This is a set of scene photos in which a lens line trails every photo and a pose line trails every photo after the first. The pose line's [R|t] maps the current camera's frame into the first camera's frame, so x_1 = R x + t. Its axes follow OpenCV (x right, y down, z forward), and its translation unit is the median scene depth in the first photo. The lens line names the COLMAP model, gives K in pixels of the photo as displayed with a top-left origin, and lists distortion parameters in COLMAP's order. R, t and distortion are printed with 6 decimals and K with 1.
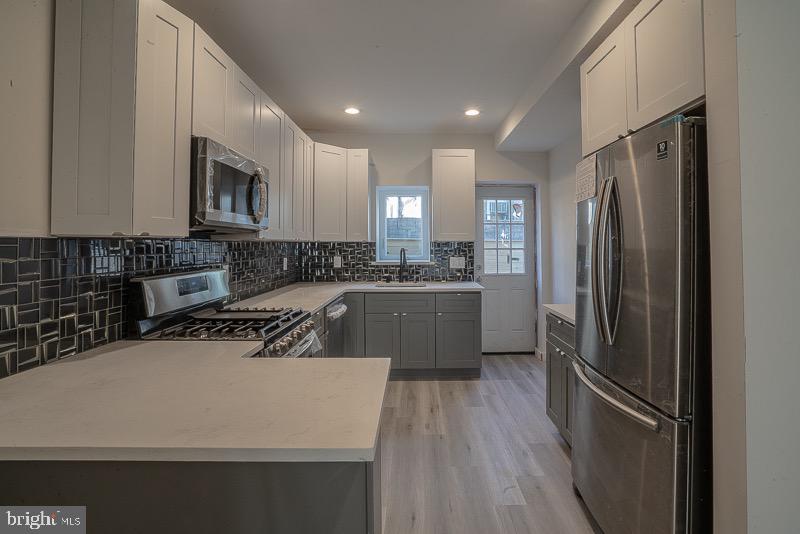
lens RADIAL K [[383.7, 0, 397.1], [0, 383.7, 227.2], [0, 0, 1]] dist [-0.047615, 0.018920]
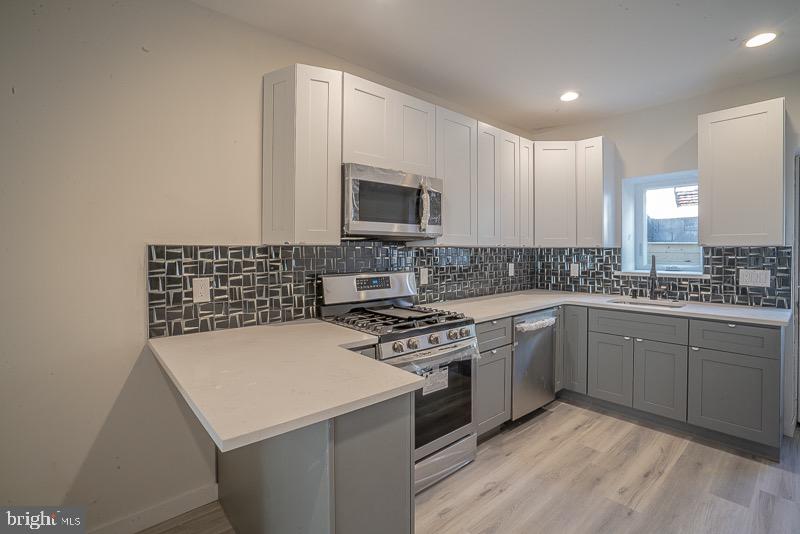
lens RADIAL K [[358.7, 0, 392.7], [0, 358.7, 249.8], [0, 0, 1]] dist [-0.015791, 0.001559]
pose [[0.673308, 0.001853, -0.739360, 0.207532], [0.031099, 0.999041, 0.030825, 0.005703], [0.738708, -0.043748, 0.672605, 0.145918]]
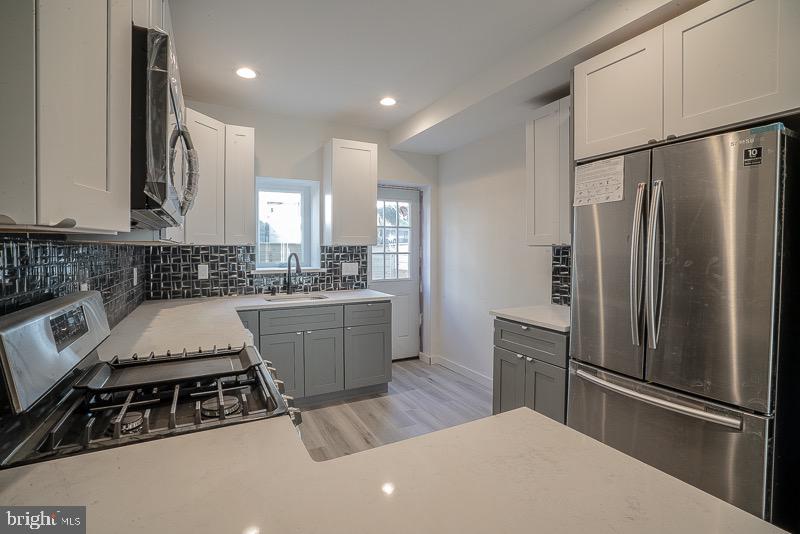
lens RADIAL K [[383.7, 0, 383.0], [0, 383.7, 251.5], [0, 0, 1]] dist [-0.047615, 0.018920]
pose [[0.883805, -0.002348, 0.467849, -0.218615], [-0.021785, 0.998696, 0.046165, 0.008751], [-0.467347, -0.050993, 0.882602, 0.189020]]
